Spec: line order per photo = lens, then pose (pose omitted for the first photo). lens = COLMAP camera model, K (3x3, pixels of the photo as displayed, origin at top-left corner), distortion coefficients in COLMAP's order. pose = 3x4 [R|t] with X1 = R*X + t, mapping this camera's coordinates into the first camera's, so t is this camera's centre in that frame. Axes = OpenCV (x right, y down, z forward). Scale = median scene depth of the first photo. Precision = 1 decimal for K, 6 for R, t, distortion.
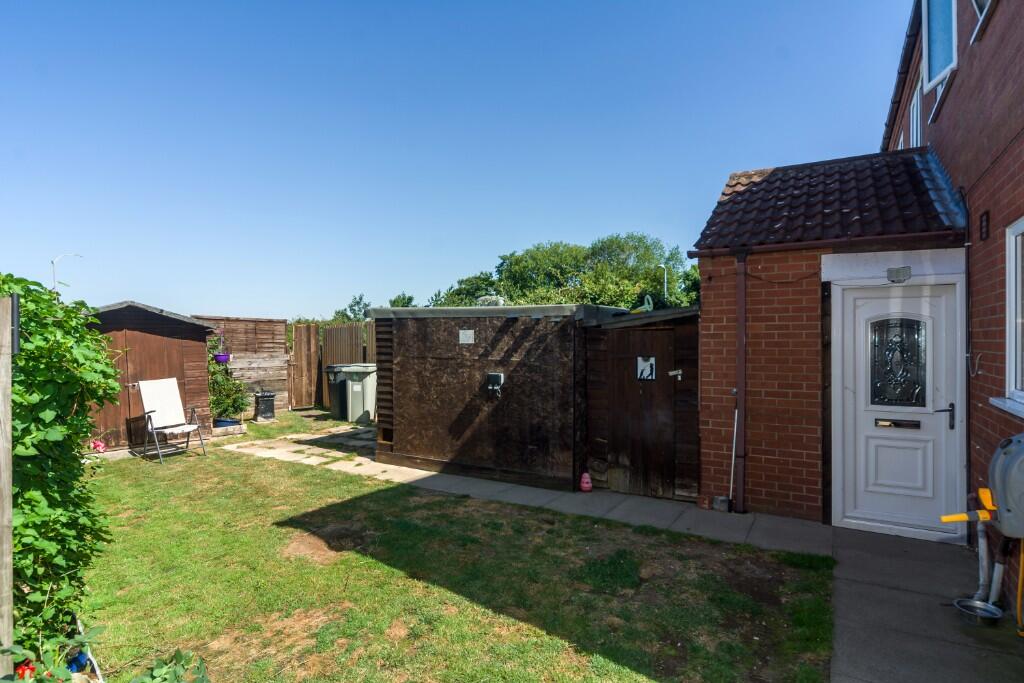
lens RADIAL K [[545.4, 0, 514.4], [0, 545.4, 349.4], [0, 0, 1]] dist [0.012642, -0.000018]
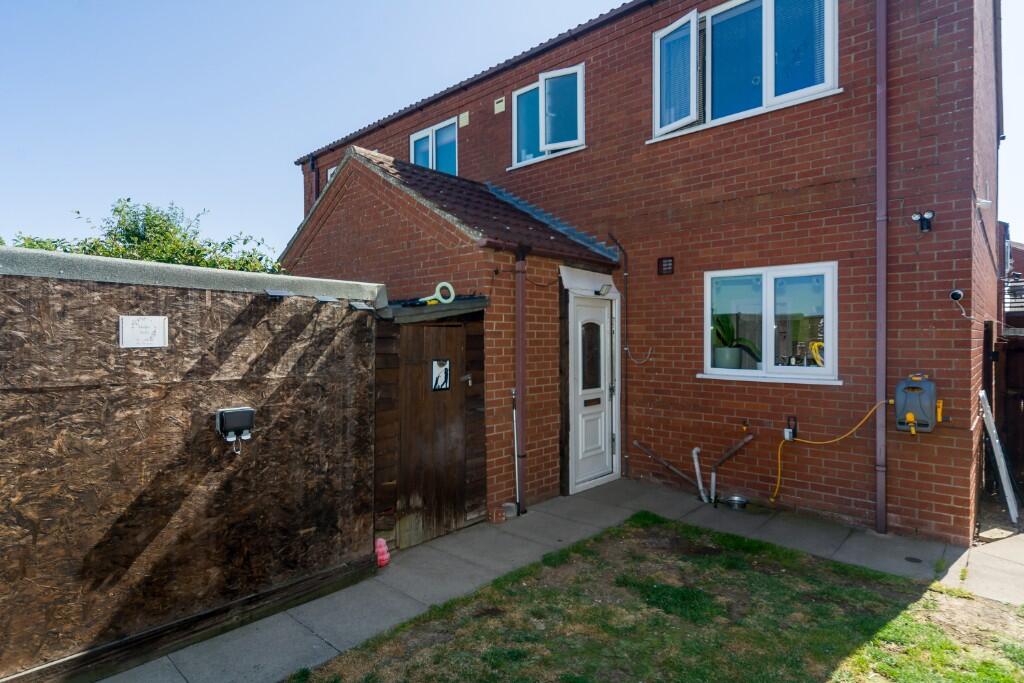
lens RADIAL K [[556.4, 0, 514.0], [0, 556.4, 342.1], [0, 0, 1]] dist [-0.000197, 0.000733]
pose [[0.200149, -0.007788, 0.979734, -0.440990], [0.016337, 0.999856, 0.004610, -0.012226], [-0.979629, 0.015083, 0.200248, 0.618043]]
